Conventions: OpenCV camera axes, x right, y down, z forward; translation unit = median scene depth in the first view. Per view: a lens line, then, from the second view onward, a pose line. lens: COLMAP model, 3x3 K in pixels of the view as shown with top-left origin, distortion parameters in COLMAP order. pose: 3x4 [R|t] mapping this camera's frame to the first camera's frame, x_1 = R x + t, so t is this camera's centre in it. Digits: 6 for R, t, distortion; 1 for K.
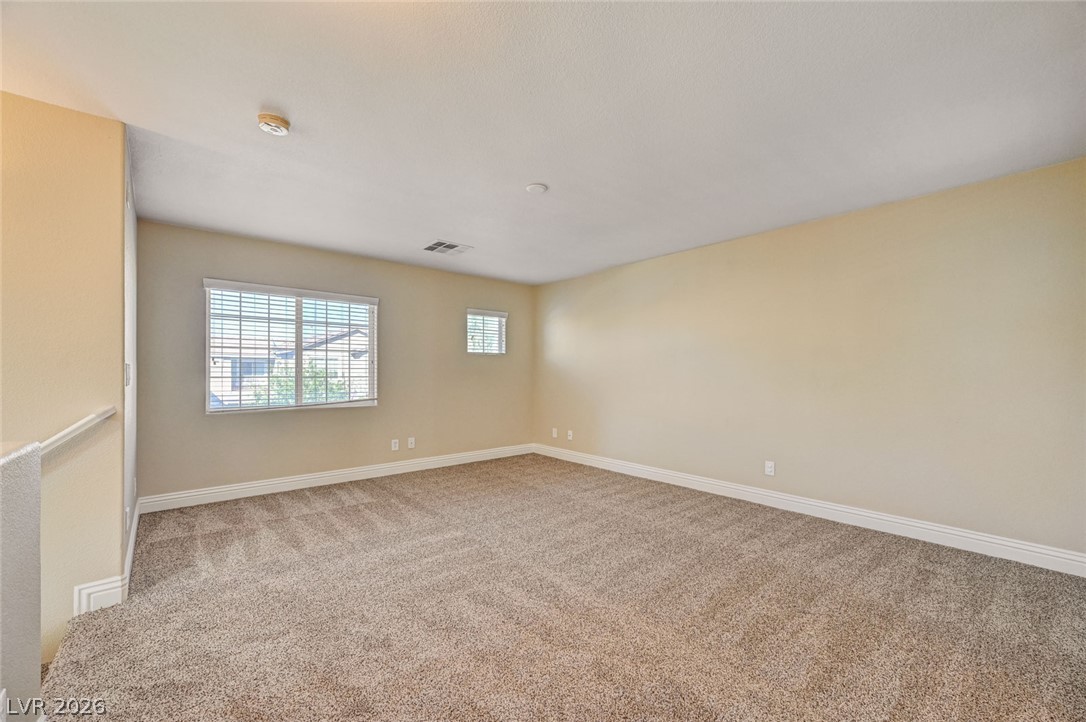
lens RADIAL K [[437.1, 0, 543.2], [0, 437.1, 363.7], [0, 0, 1]] dist [0.005279, -0.000014]
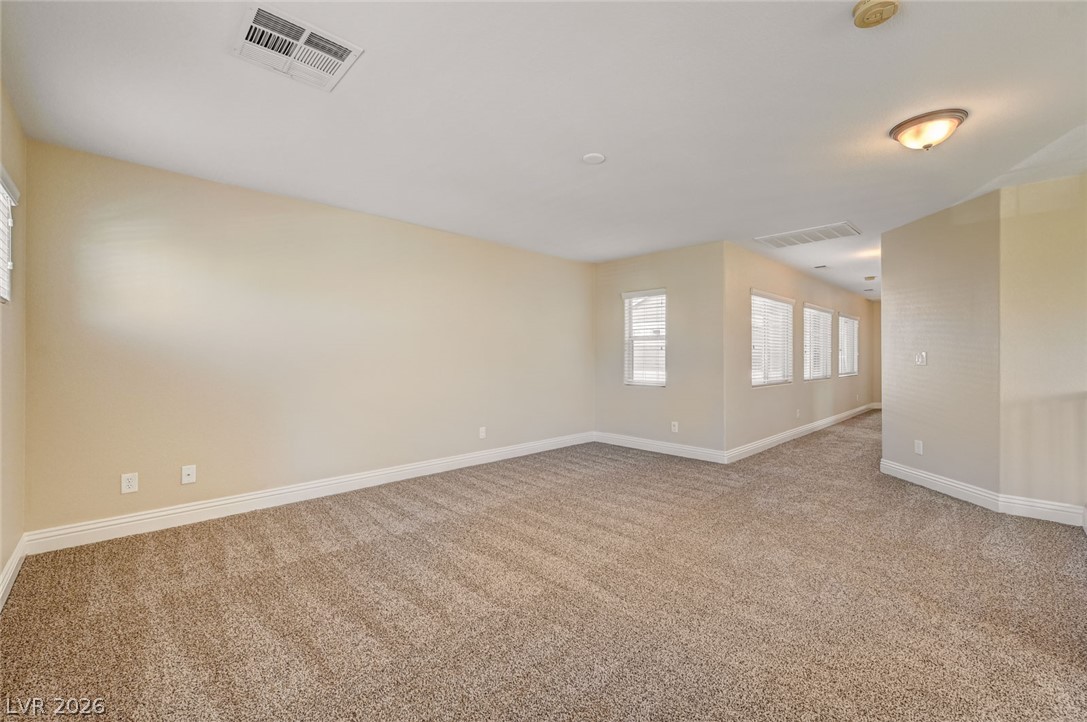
lens RADIAL K [[429.8, 0, 545.4], [0, 429.8, 362.1], [0, 0, 1]] dist [-0.000515, 0.000226]
pose [[-0.075720, -0.006609, 0.997107, -0.717187], [-0.020219, 0.999783, 0.005092, 0.032166], [-0.996924, -0.019775, -0.075837, 0.946481]]
